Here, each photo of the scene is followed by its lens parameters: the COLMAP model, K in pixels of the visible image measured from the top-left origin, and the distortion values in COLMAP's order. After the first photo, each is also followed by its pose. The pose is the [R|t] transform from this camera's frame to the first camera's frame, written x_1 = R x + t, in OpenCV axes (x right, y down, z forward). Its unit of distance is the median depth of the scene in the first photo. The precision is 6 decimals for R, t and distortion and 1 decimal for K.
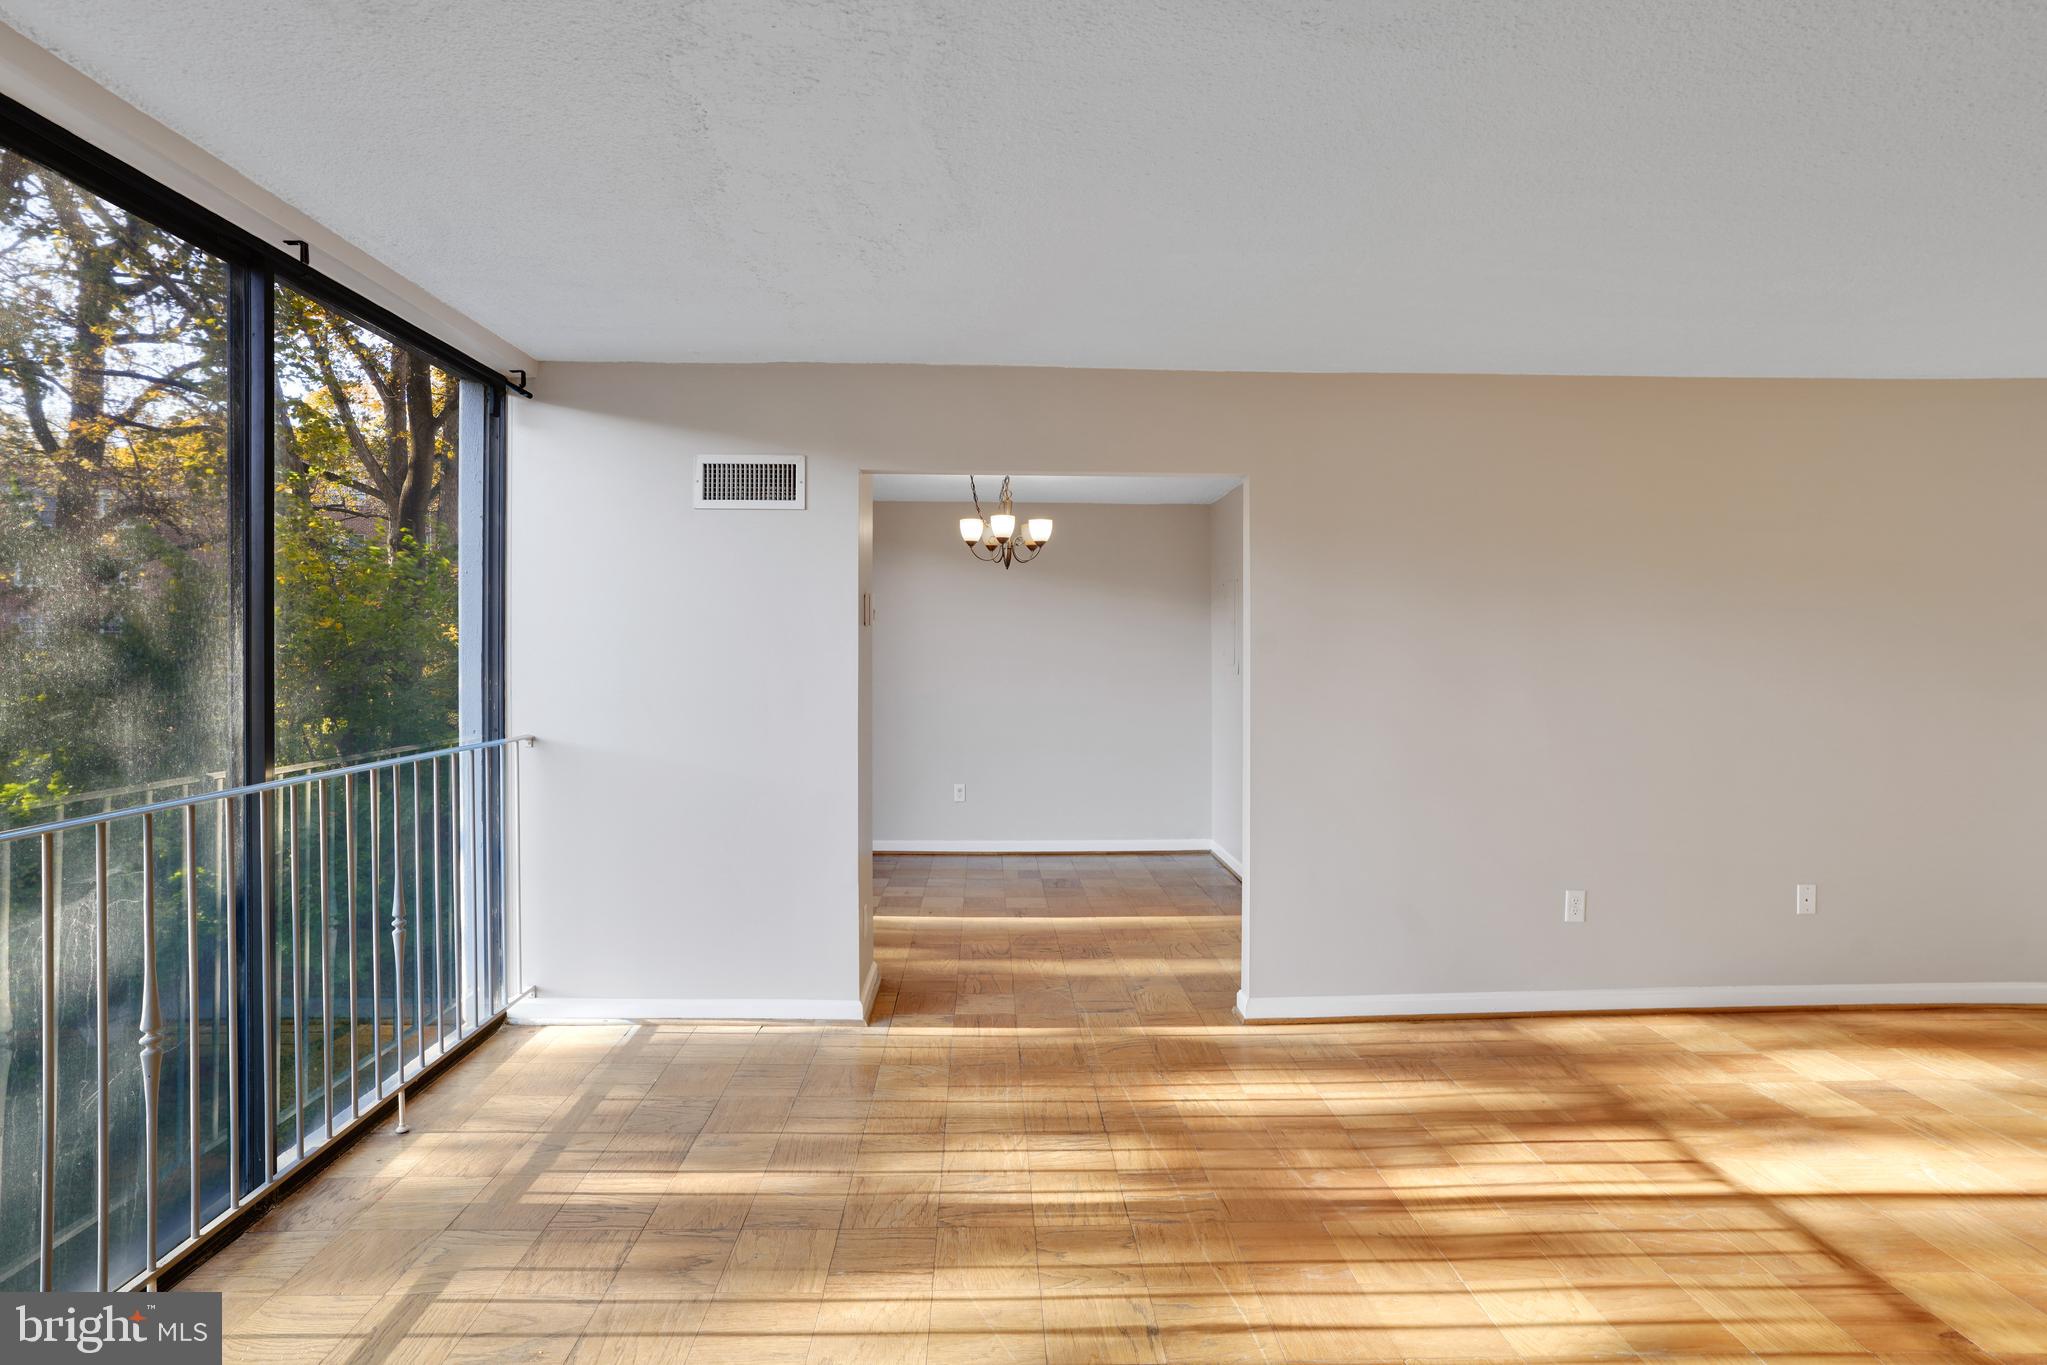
lens RADIAL K [[981.6, 0, 1026.9], [0, 981.6, 659.2], [0, 0, 1]] dist [-0.004764, -0.000344]
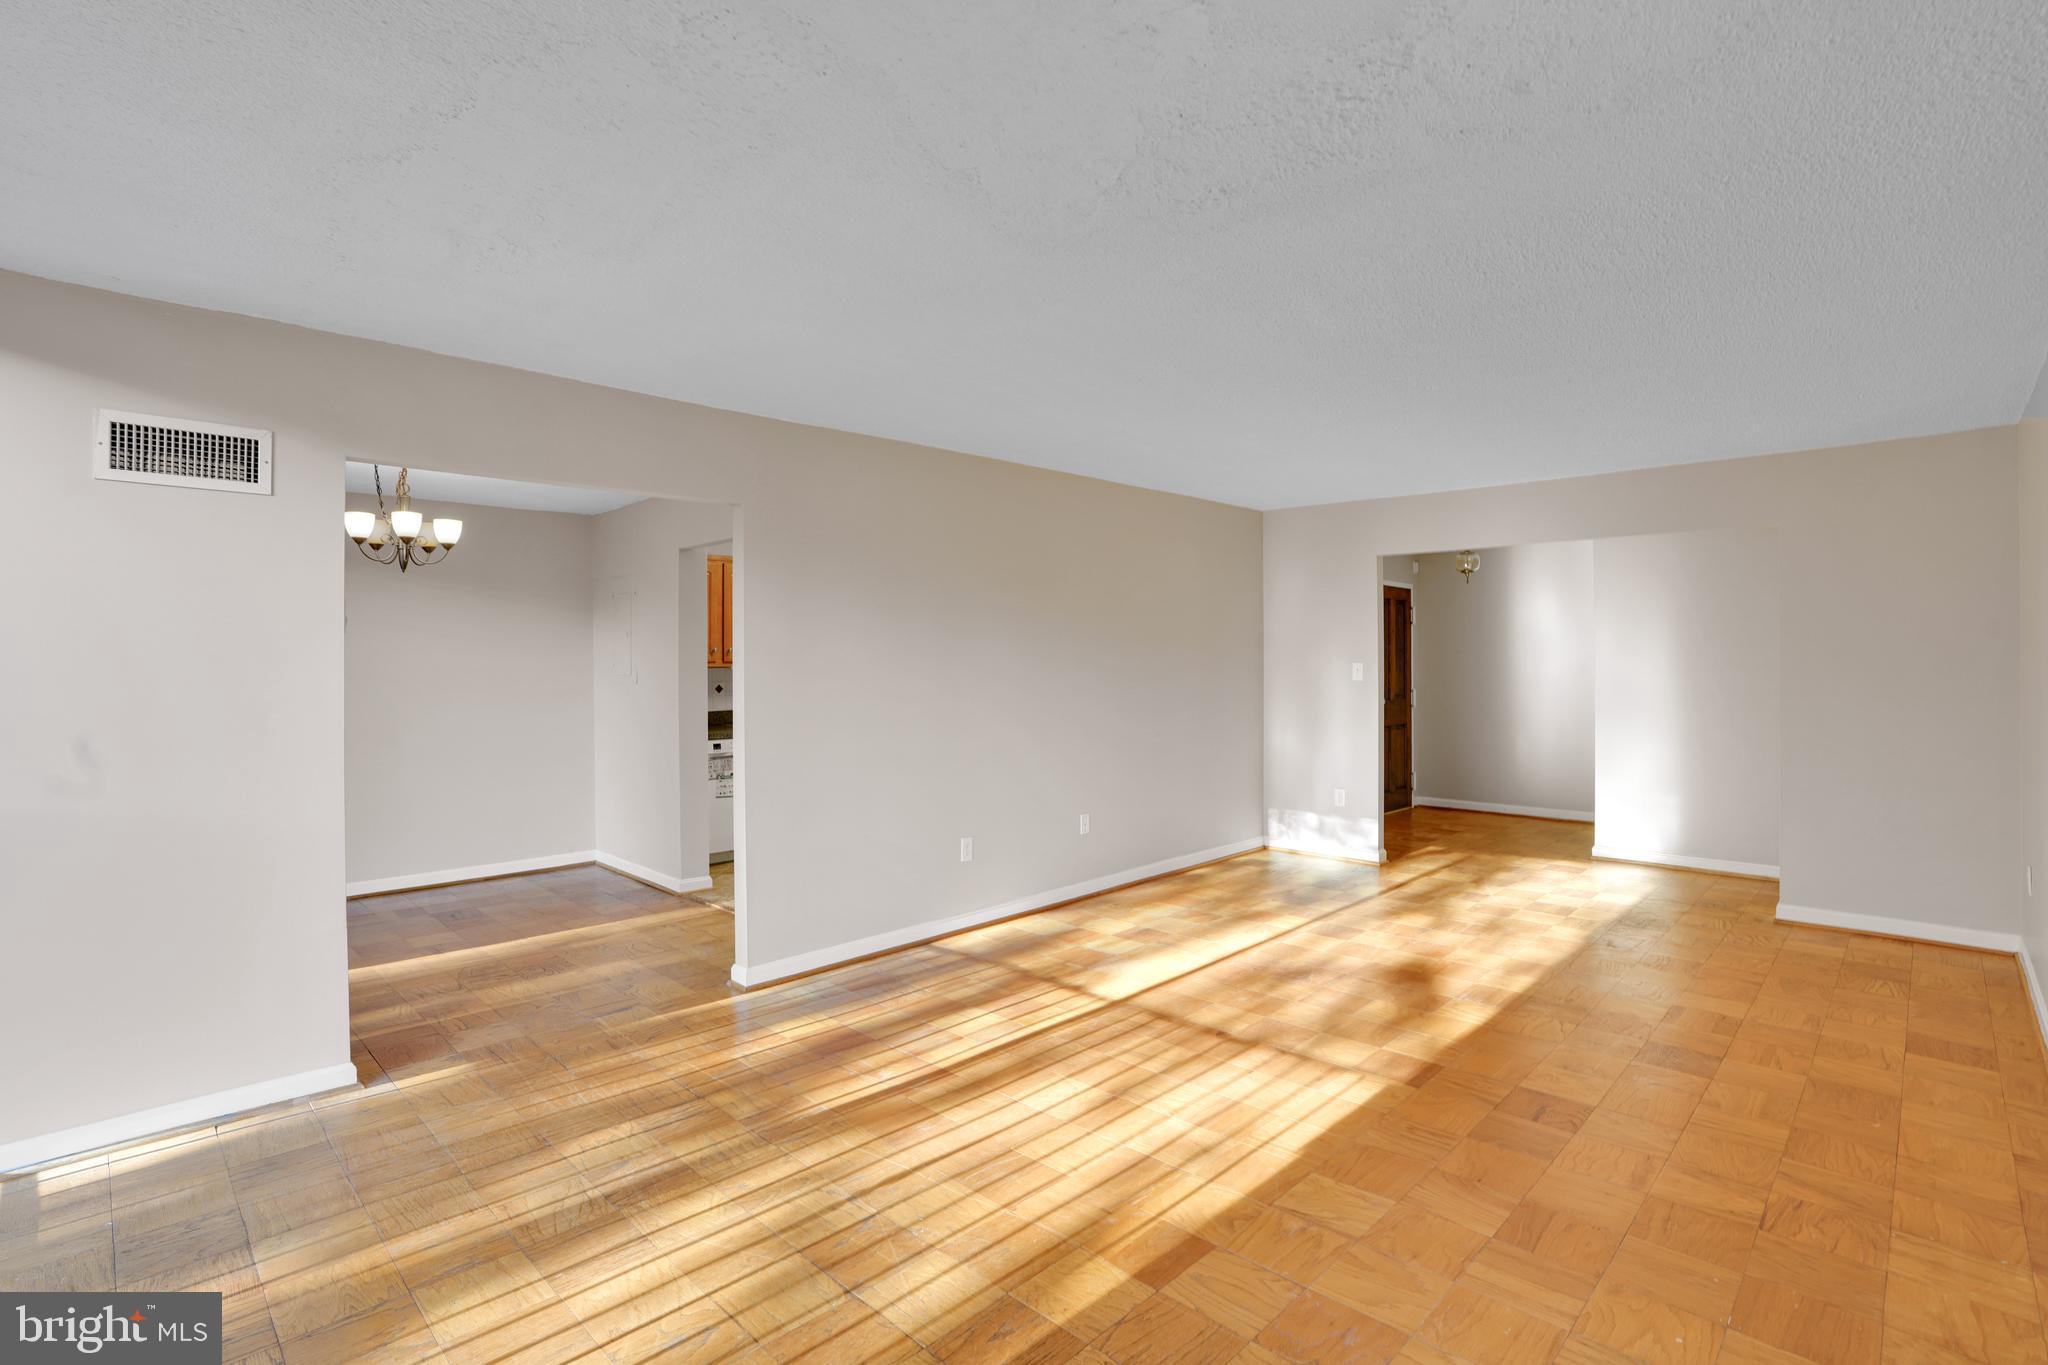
lens RADIAL K [[974.2, 0, 1022.5], [0, 974.2, 688.5], [0, 0, 1]] dist [-0.064679, 0.030054]
pose [[0.723485, -0.022839, 0.689962, -0.314772], [0.009038, 0.999680, 0.023614, -0.001827], [-0.690281, -0.010849, 0.723460, -0.024343]]
